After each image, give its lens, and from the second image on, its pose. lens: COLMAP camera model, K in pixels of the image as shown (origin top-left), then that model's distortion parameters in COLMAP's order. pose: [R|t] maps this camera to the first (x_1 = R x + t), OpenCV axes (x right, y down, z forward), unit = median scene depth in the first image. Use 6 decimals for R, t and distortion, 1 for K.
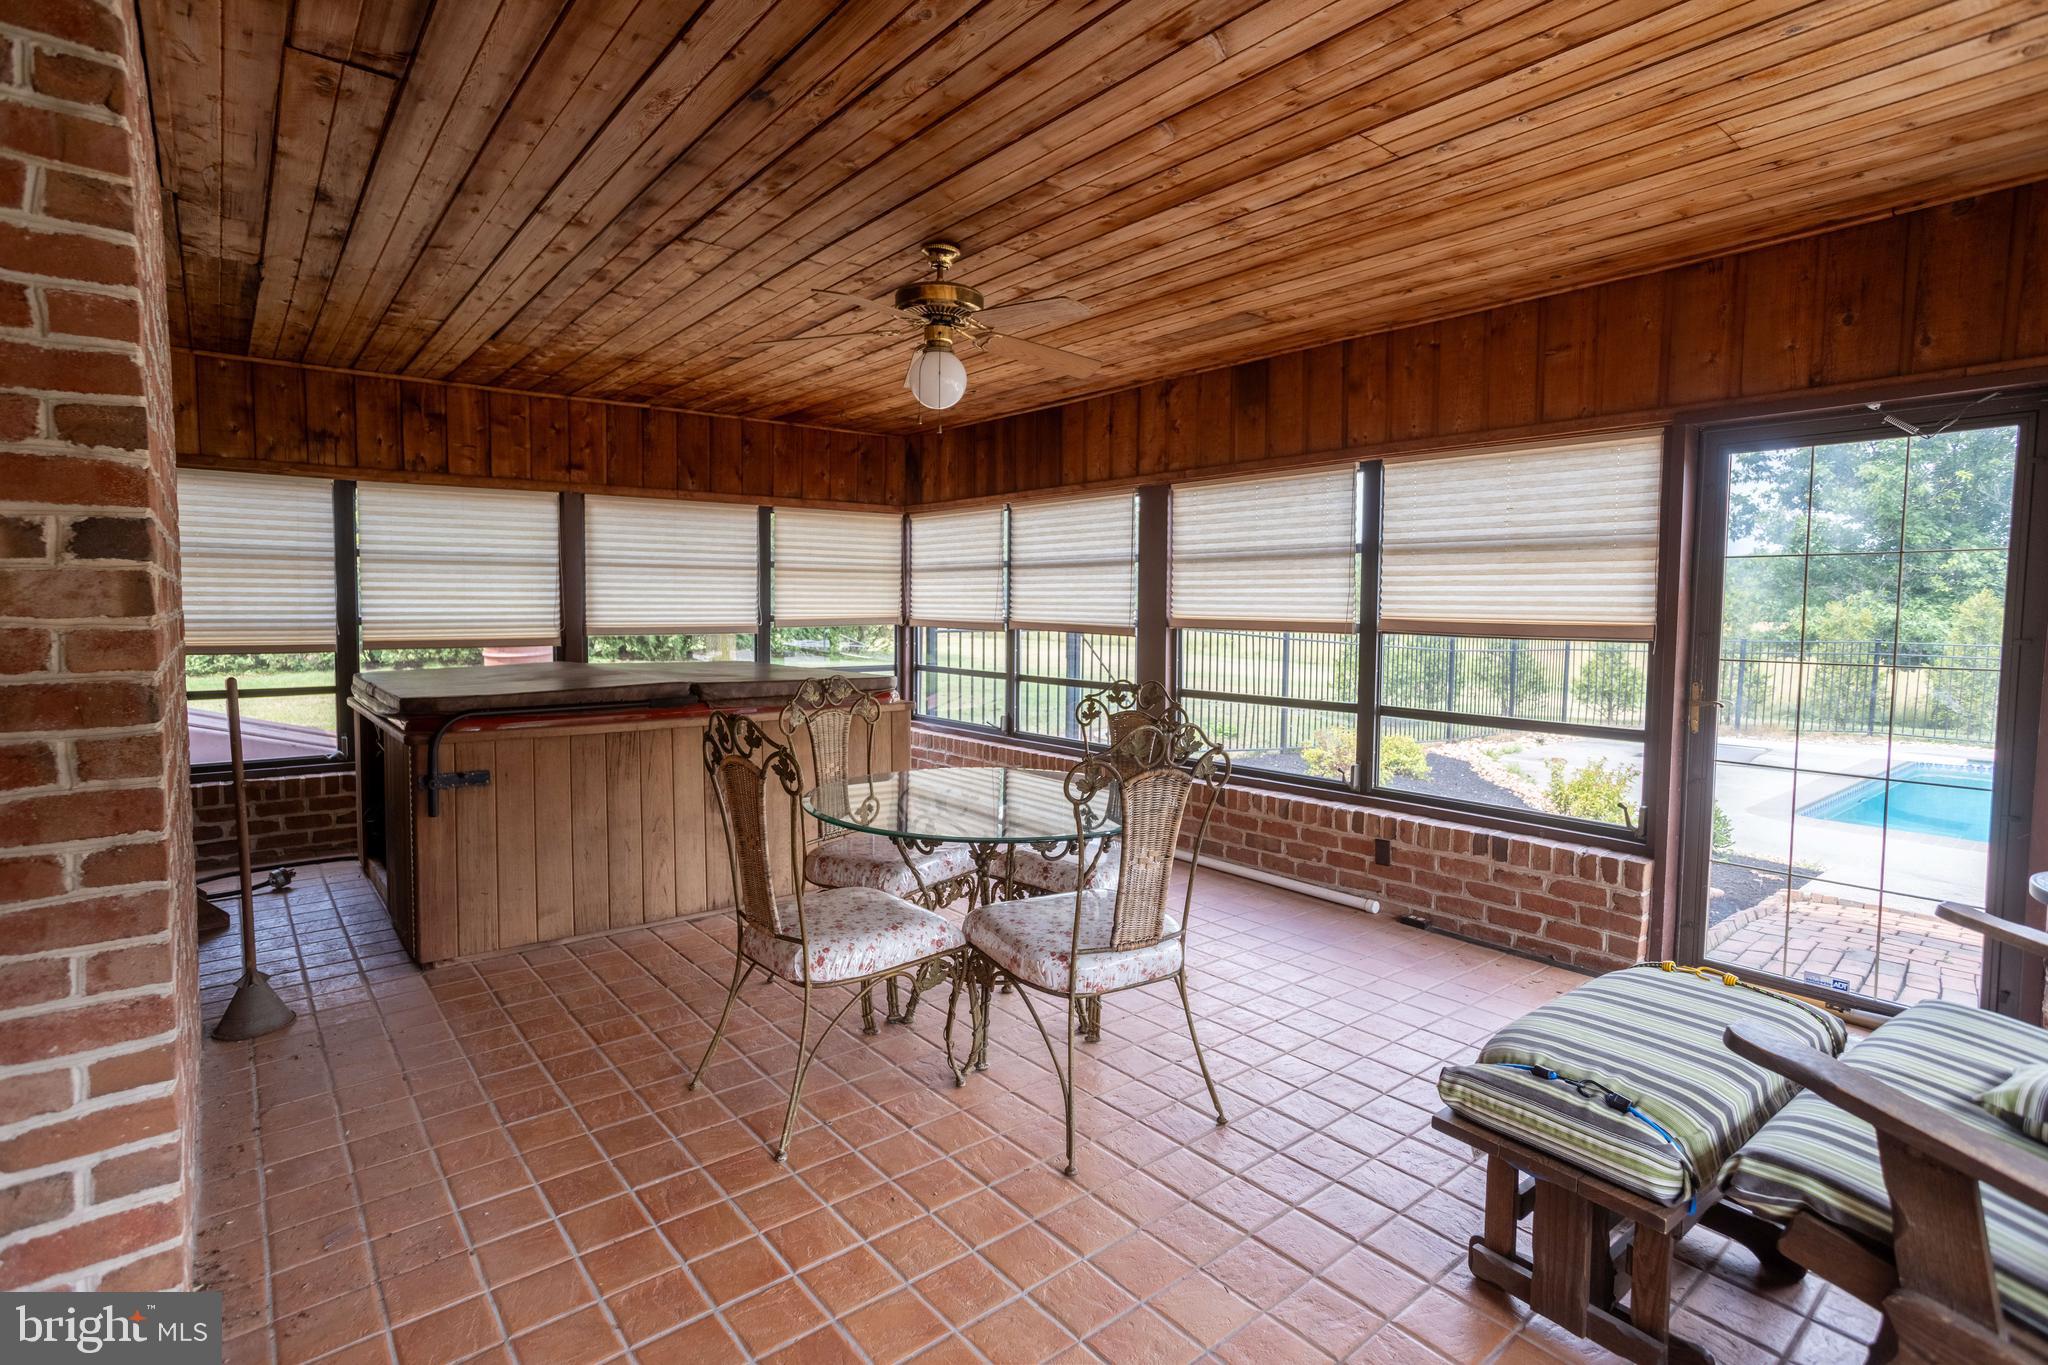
lens RADIAL K [[991.2, 0, 1017.5], [0, 991.2, 670.4], [0, 0, 1]] dist [-0.045788, 0.035596]
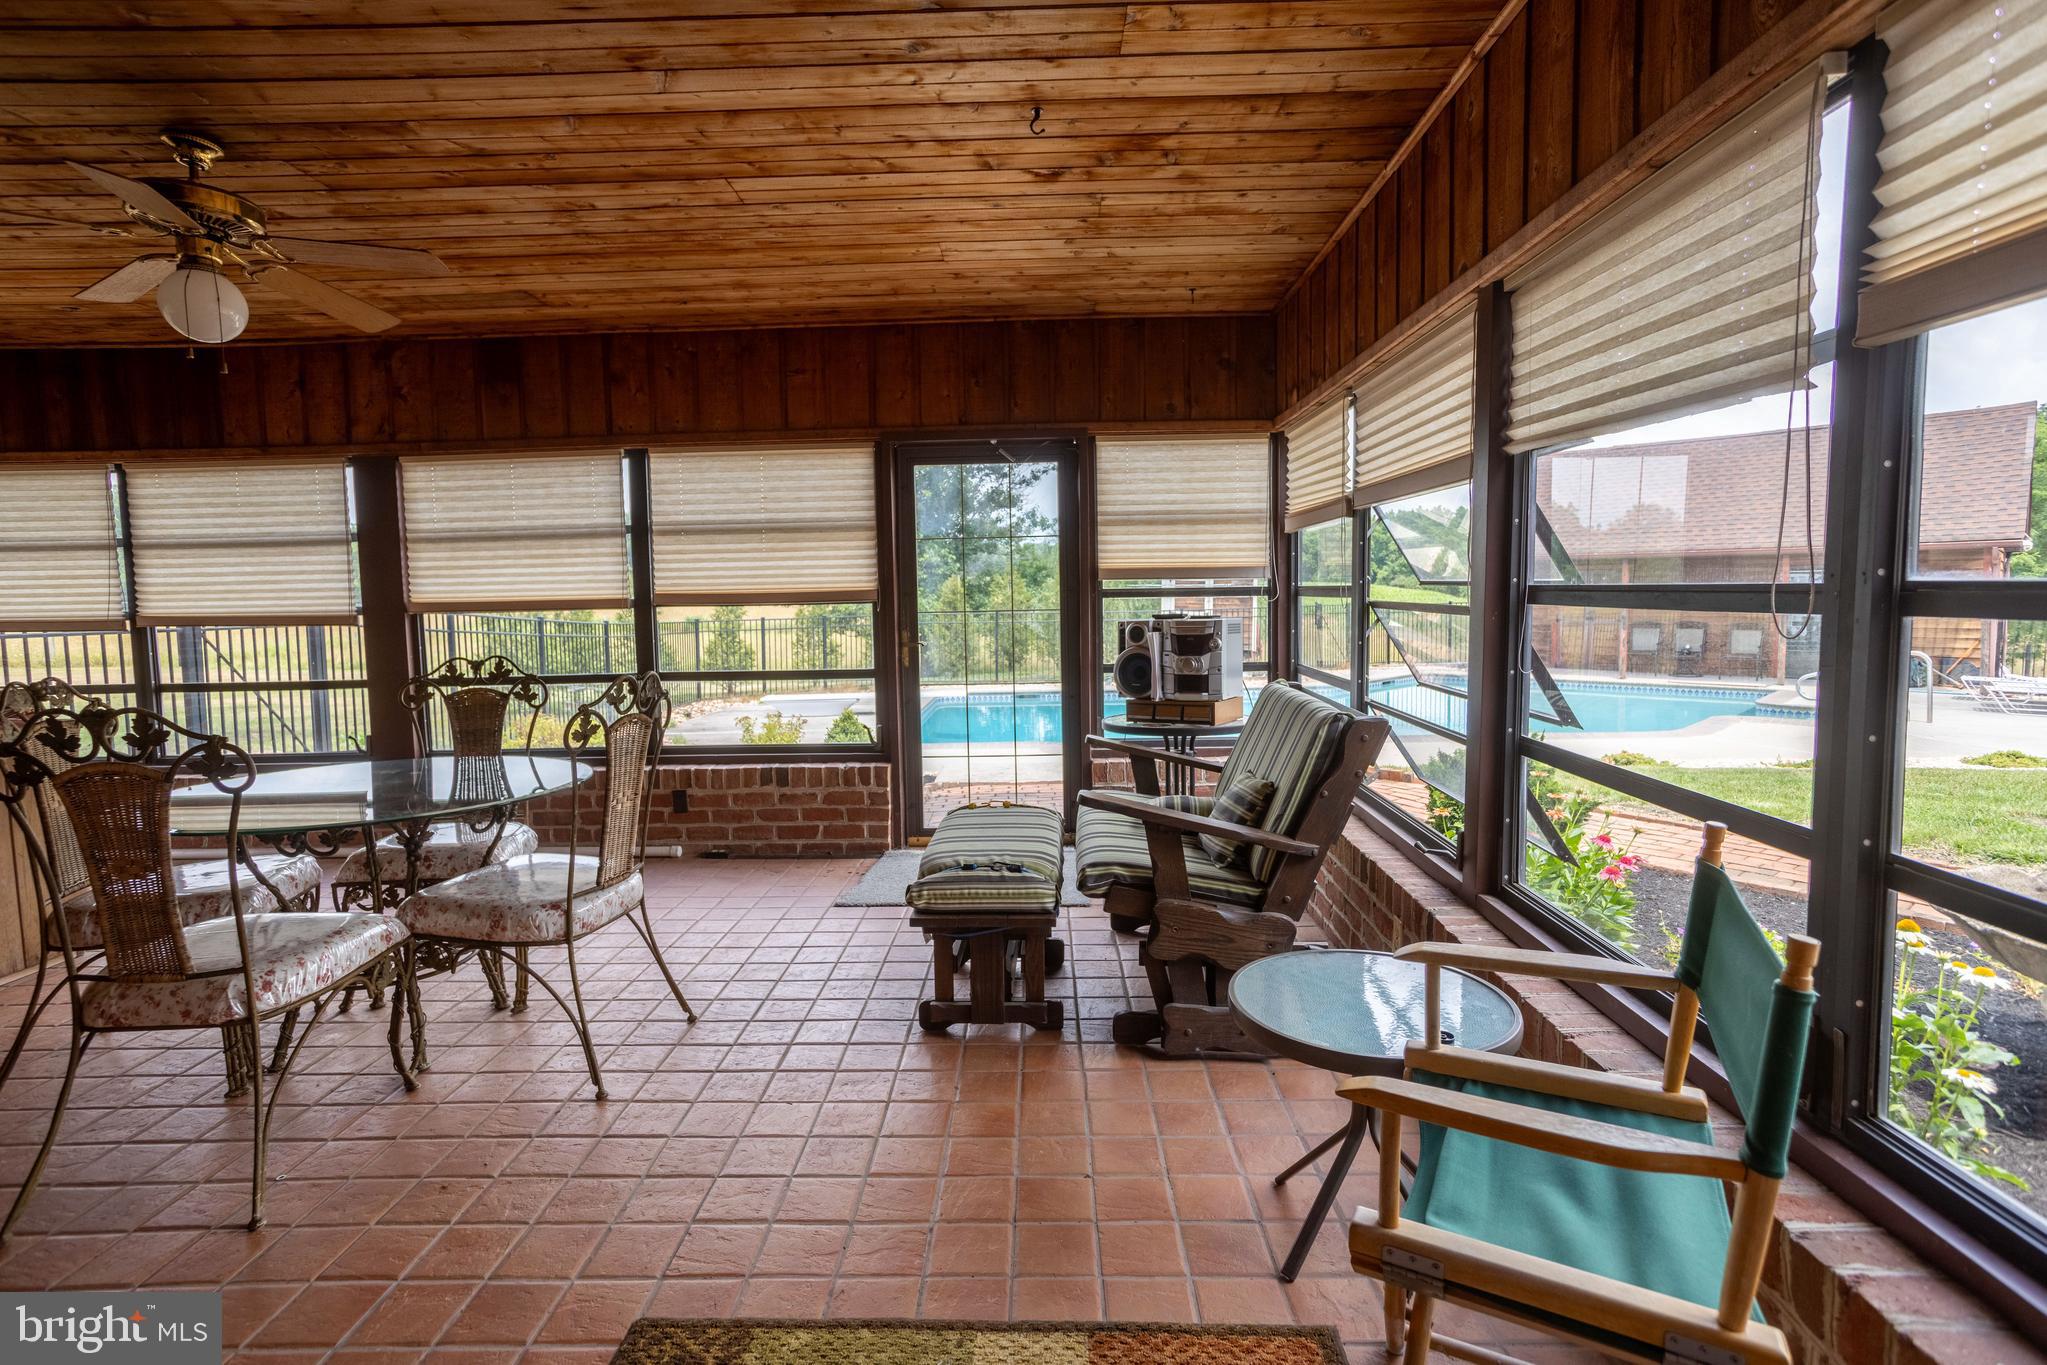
lens RADIAL K [[990.7, 0, 1017.0], [0, 990.7, 670.5], [0, 0, 1]] dist [-0.045788, 0.035596]
pose [[0.652818, -0.079616, 0.753319, -0.243340], [0.075444, 0.996351, 0.039923, 0.023922], [-0.753748, 0.030771, 0.656443, -0.031334]]
